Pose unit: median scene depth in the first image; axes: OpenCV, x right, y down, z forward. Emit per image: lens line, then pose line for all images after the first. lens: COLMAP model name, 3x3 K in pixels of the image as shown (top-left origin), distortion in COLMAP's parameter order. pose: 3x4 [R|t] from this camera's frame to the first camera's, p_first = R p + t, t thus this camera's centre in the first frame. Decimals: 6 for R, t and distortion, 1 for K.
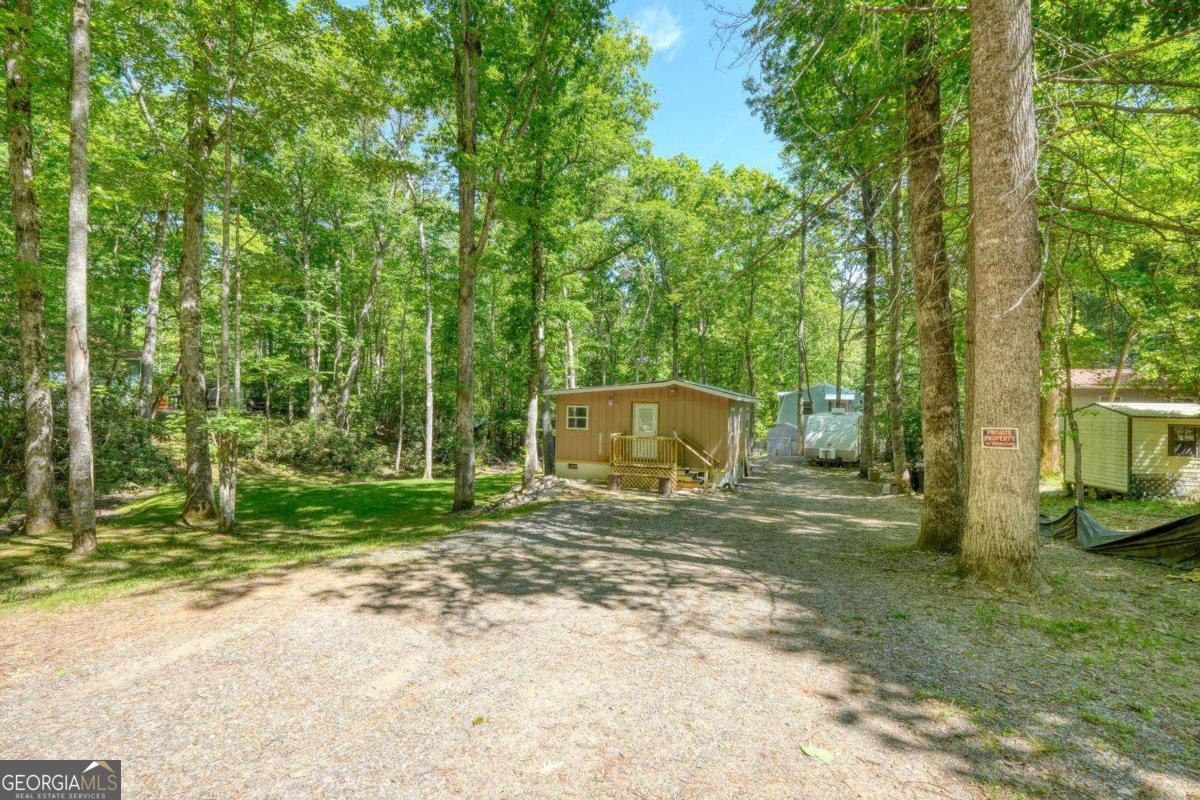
lens RADIAL K [[514.7, 0, 600.0], [0, 514.7, 400.0], [0, 0, 1]] dist [-0.001208, -0.000128]
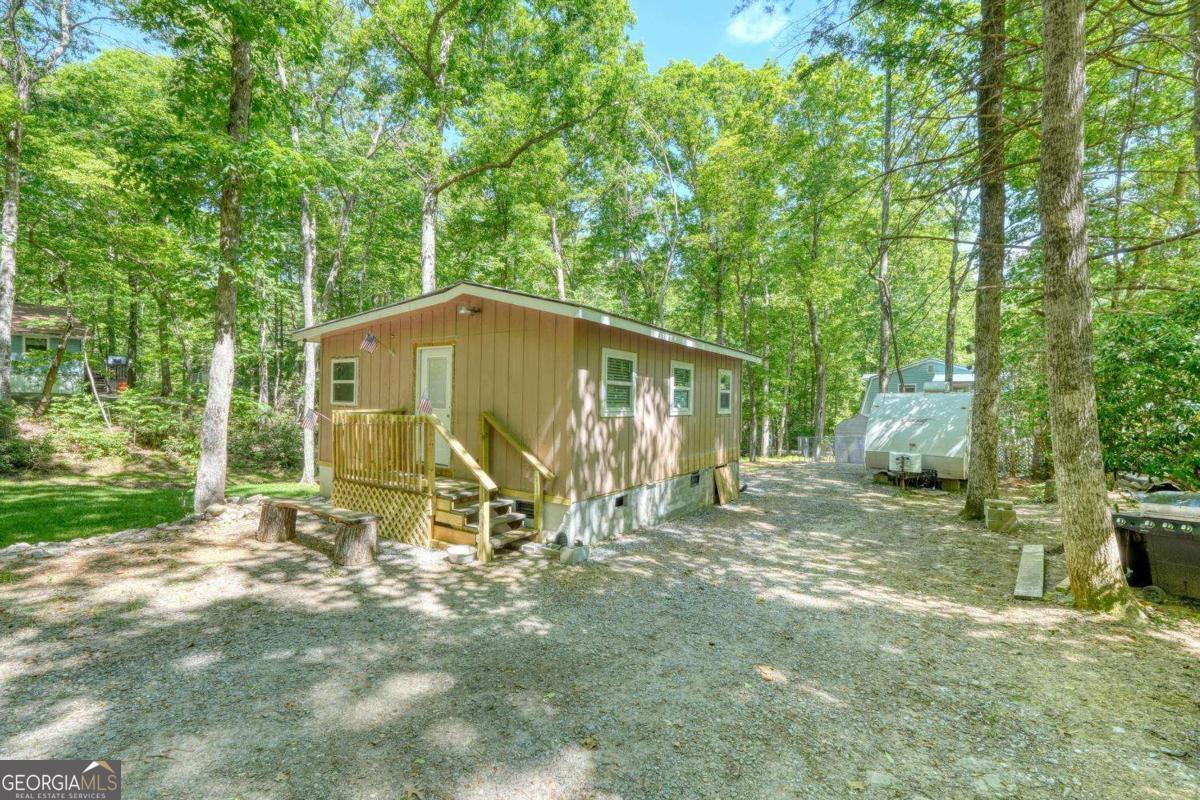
lens RADIAL K [[493.3, 0, 597.7], [0, 493.3, 406.9], [0, 0, 1]] dist [0.000881, 0.000074]
pose [[0.978436, 0.003892, -0.206512, 0.230716], [-0.001836, 0.999947, 0.010150, 0.040300], [0.206541, -0.009552, 0.978391, 0.421330]]
